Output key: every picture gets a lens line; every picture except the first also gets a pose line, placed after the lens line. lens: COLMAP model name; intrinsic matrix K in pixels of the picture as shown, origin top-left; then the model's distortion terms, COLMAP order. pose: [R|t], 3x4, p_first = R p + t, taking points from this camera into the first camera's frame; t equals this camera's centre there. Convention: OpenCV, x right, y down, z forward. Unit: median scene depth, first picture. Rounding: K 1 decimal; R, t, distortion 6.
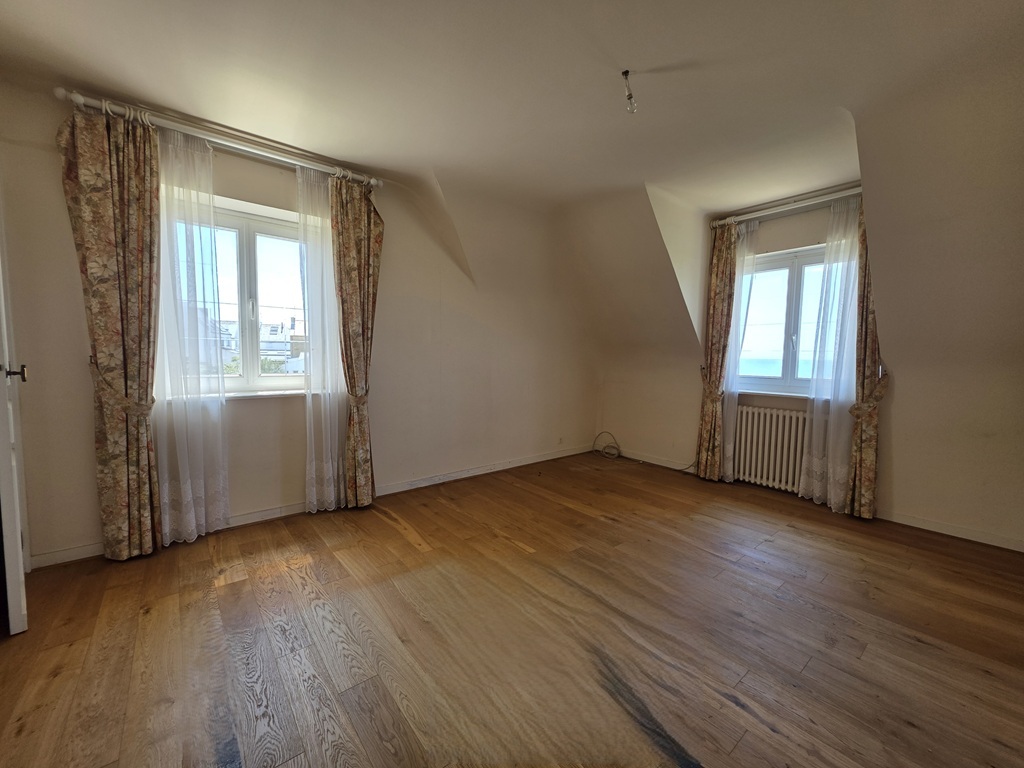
lens RADIAL K [[406.0, 0, 512.6], [0, 406.0, 386.6], [0, 0, 1]] dist [0.003695, -0.000156]
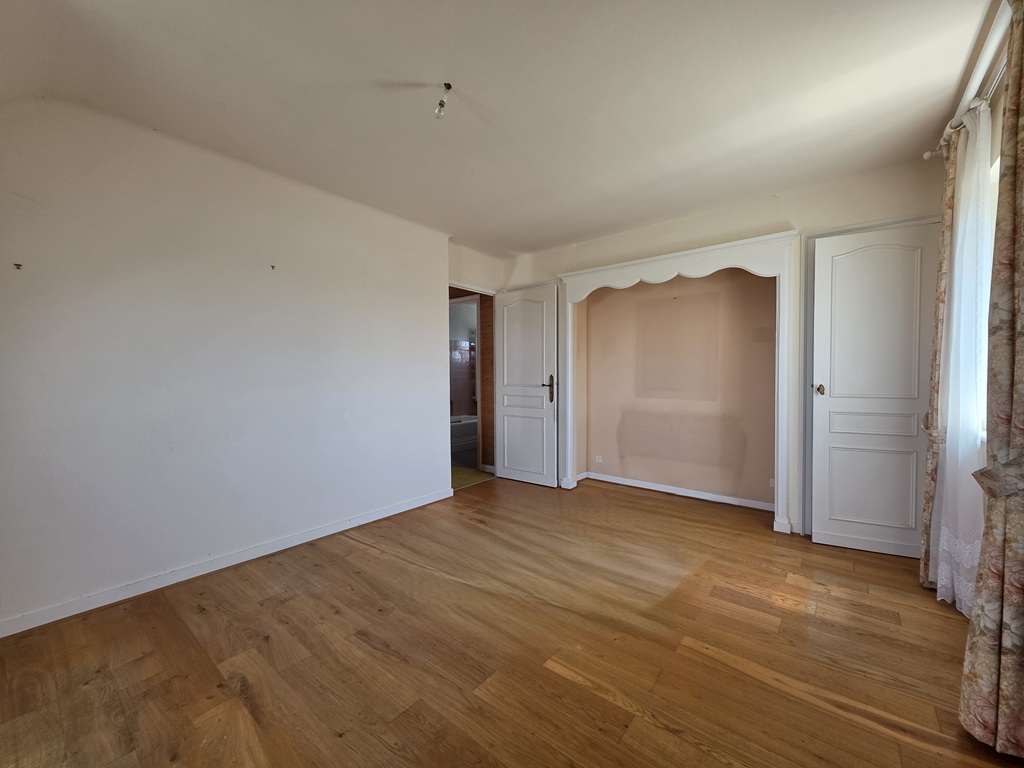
lens RADIAL K [[406.0, 0, 512.6], [0, 406.0, 386.6], [0, 0, 1]] dist [0.003695, -0.000156]
pose [[-0.980095, -0.006822, -0.198413, 0.257390], [-0.026063, 0.995181, 0.094525, -0.120467], [0.196812, 0.097815, -0.975550, 1.679324]]
